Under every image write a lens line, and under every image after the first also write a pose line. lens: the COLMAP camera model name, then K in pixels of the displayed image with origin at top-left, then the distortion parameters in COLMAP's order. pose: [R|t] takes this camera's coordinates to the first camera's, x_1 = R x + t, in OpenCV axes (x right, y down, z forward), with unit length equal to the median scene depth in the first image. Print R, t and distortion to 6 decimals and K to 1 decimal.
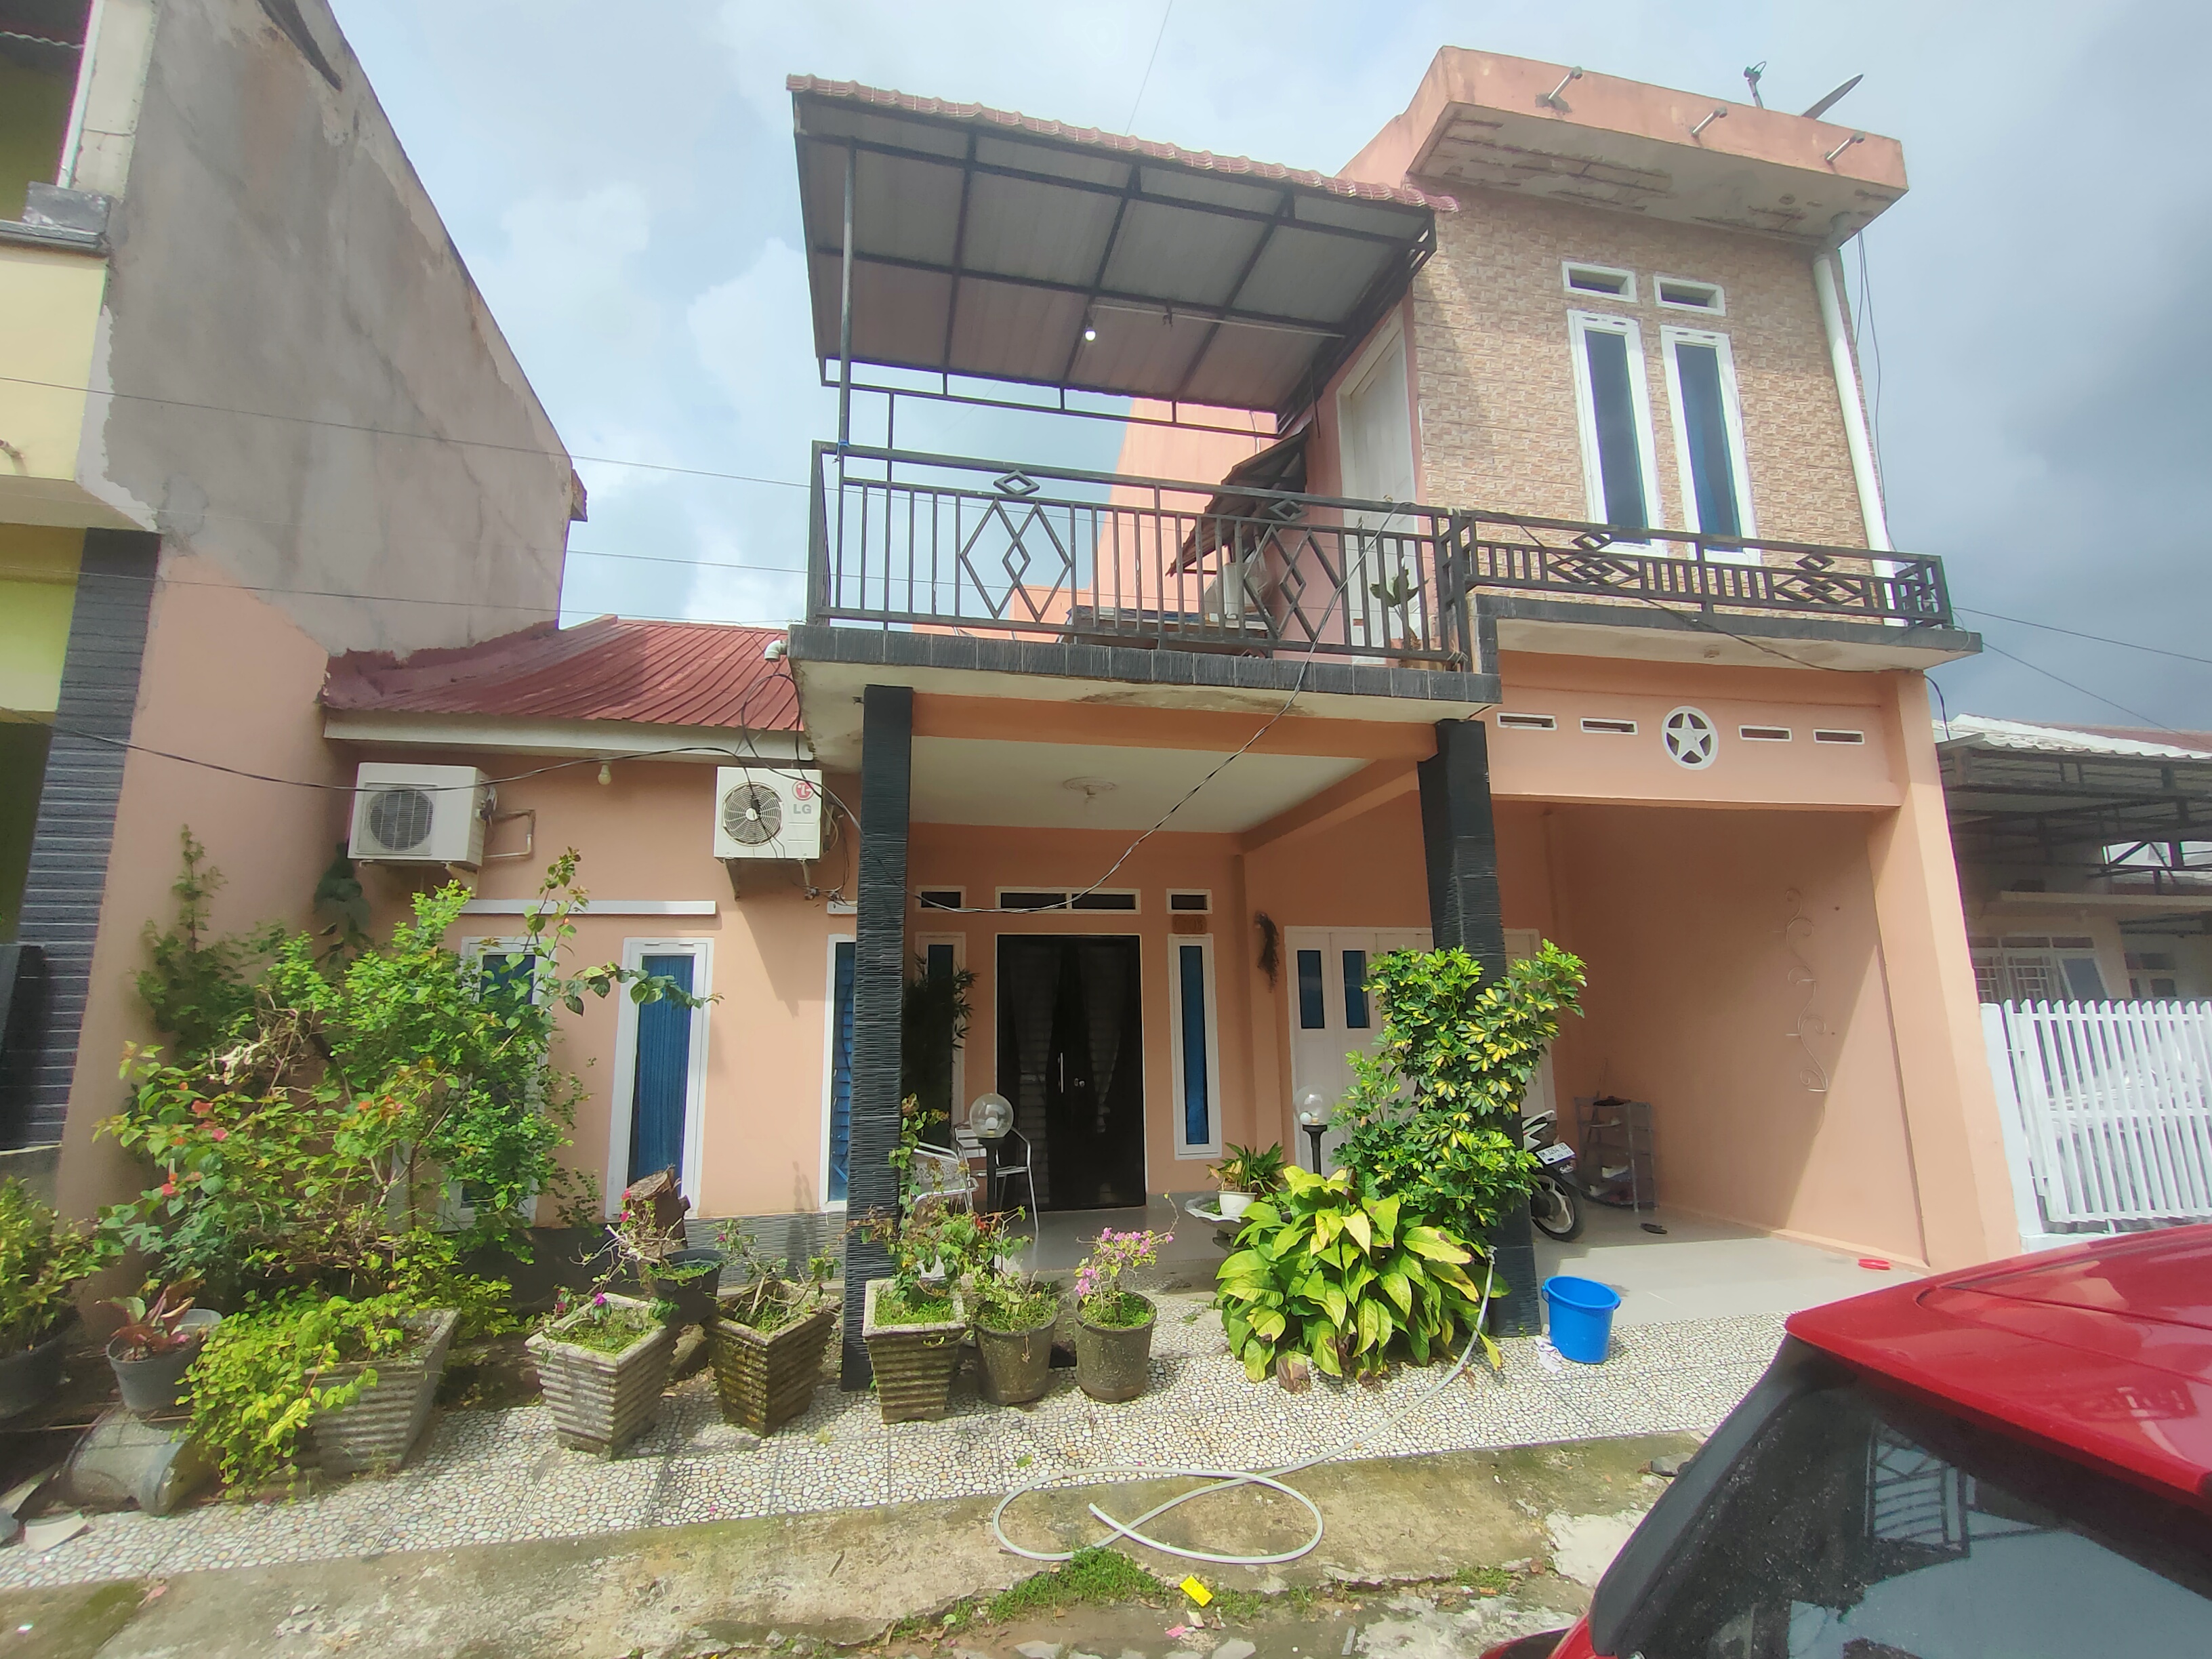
lens RADIAL K [[982.0, 0, 1042.5], [0, 982.0, 834.1], [0, 0, 1]] dist [0.012104, -0.000158]
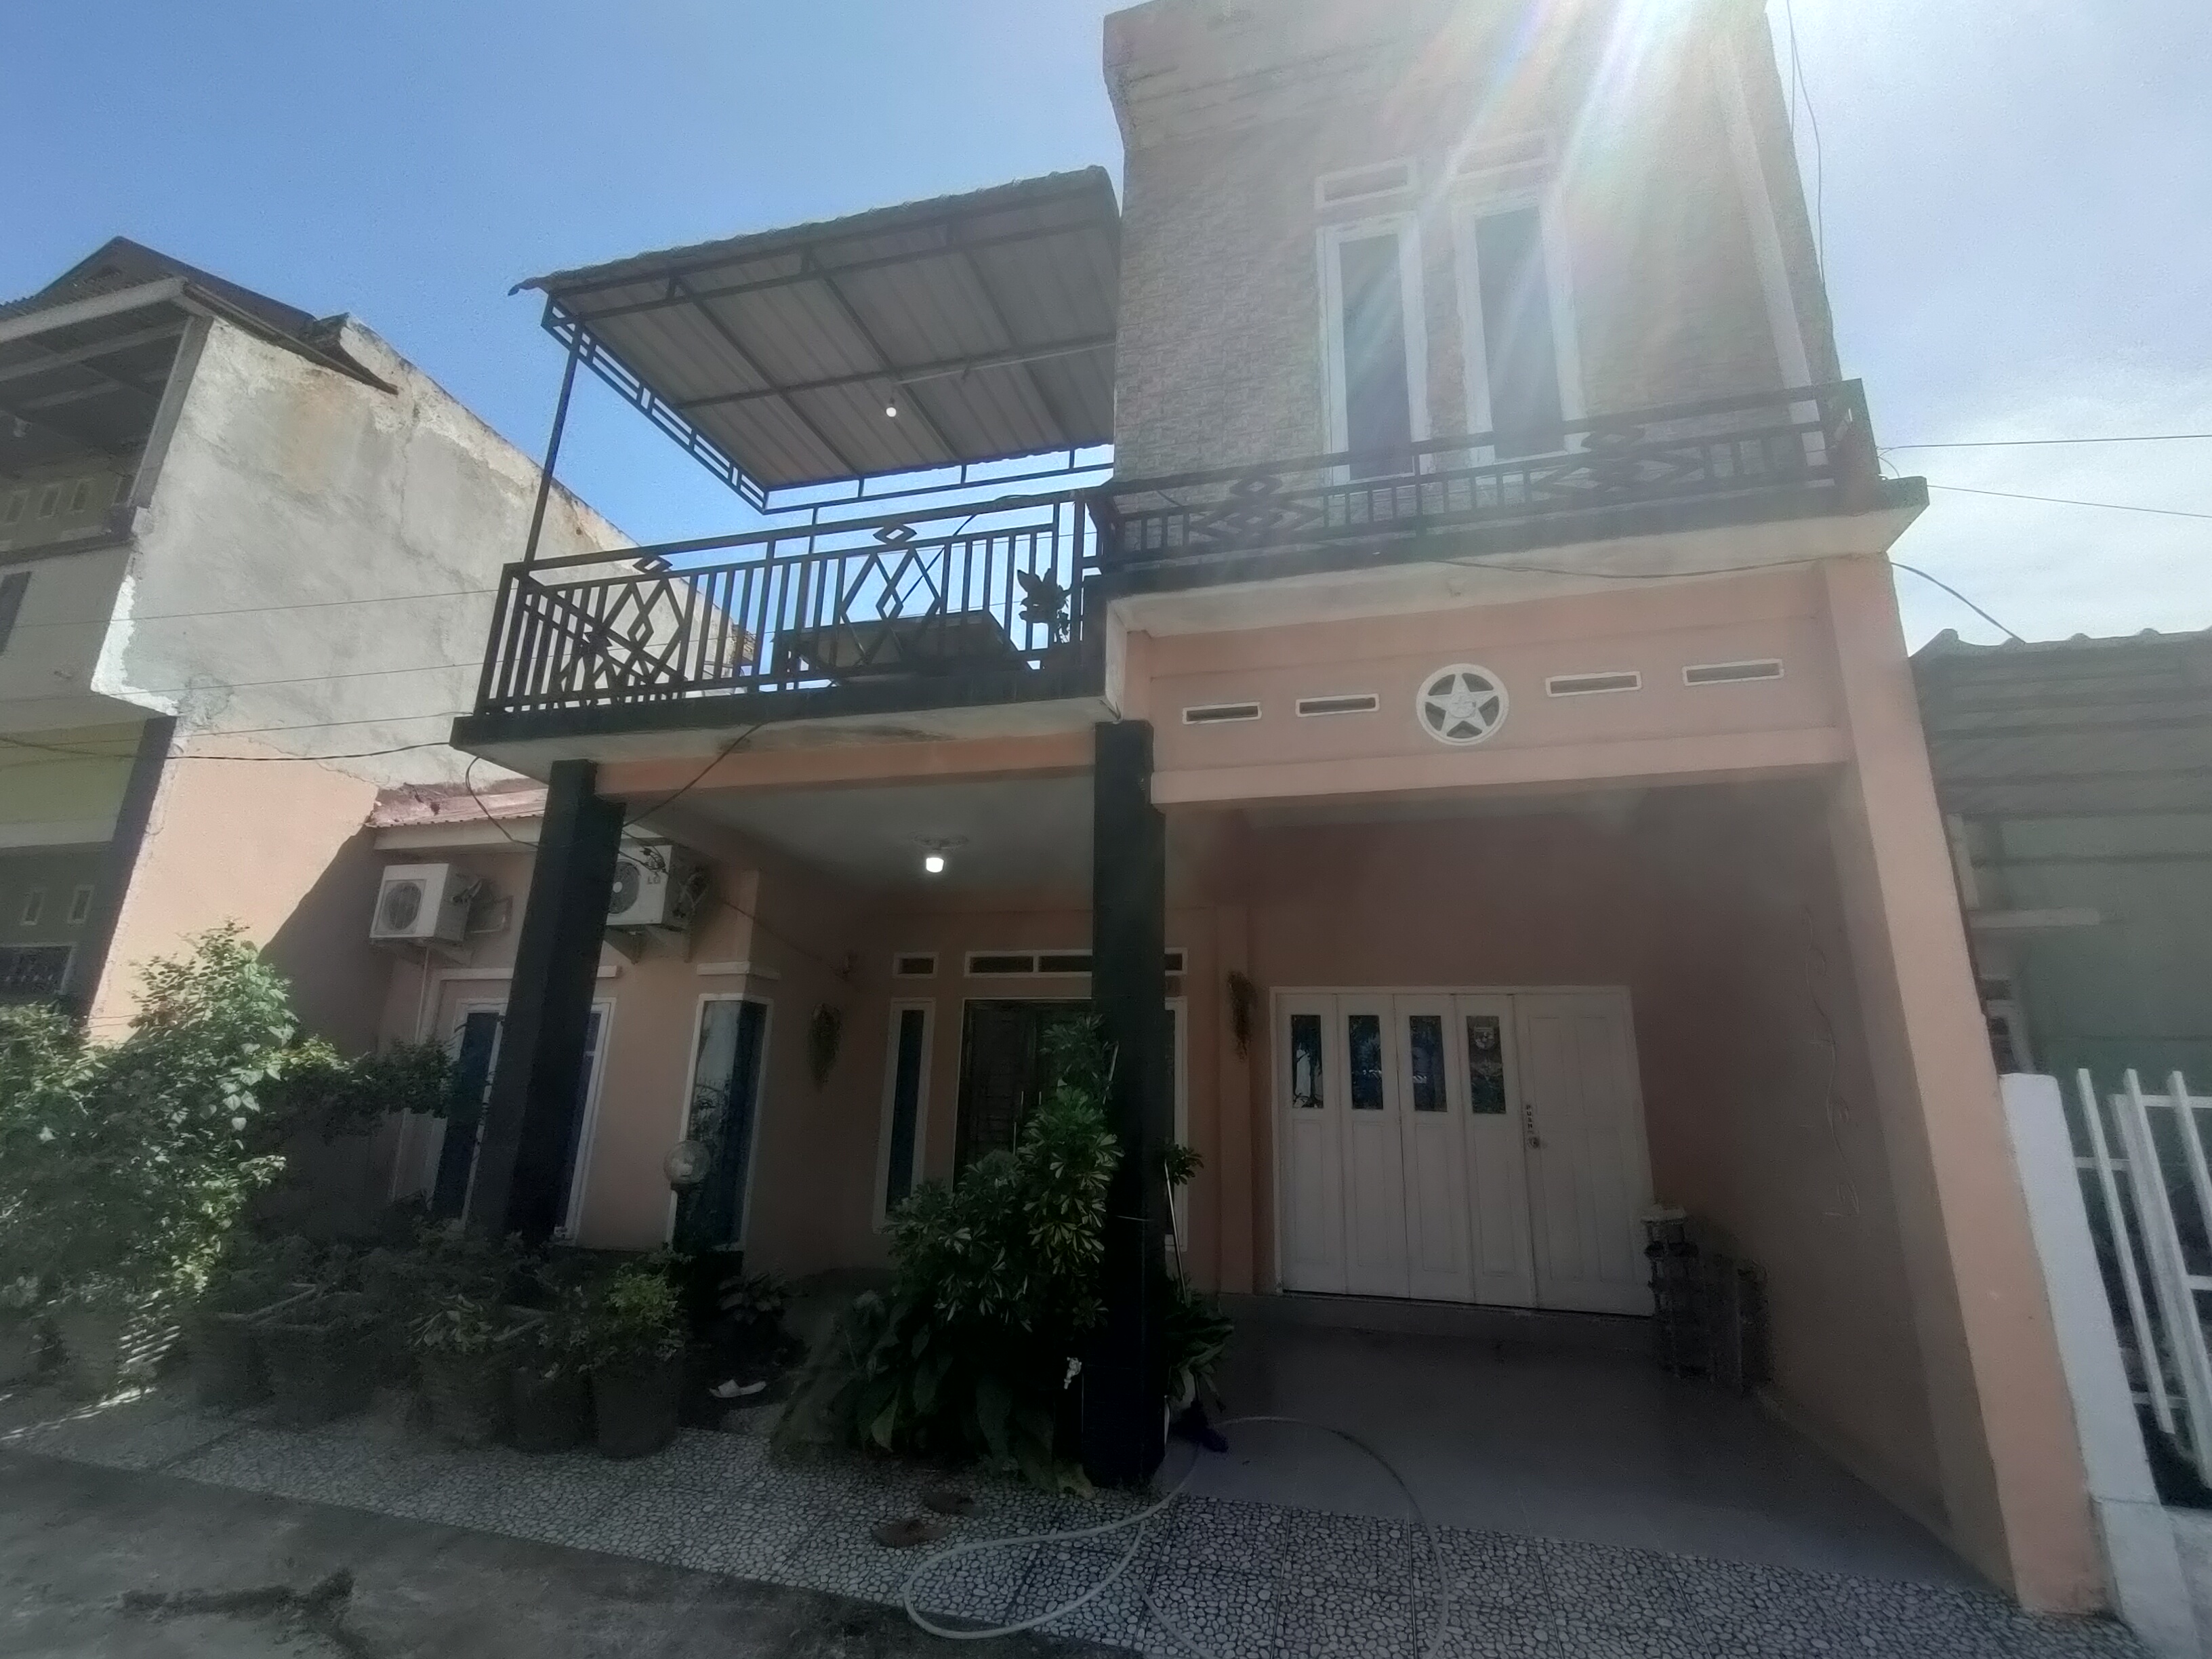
lens RADIAL K [[986.8, 0, 1106.0], [0, 986.8, 829.5], [0, 0, 1]] dist [0.017057, 0.000134]
pose [[0.895907, -0.089039, -0.435228, 0.720377], [0.043708, 0.992622, -0.113097, 0.068653], [0.442087, 0.082301, 0.893188, 0.215122]]
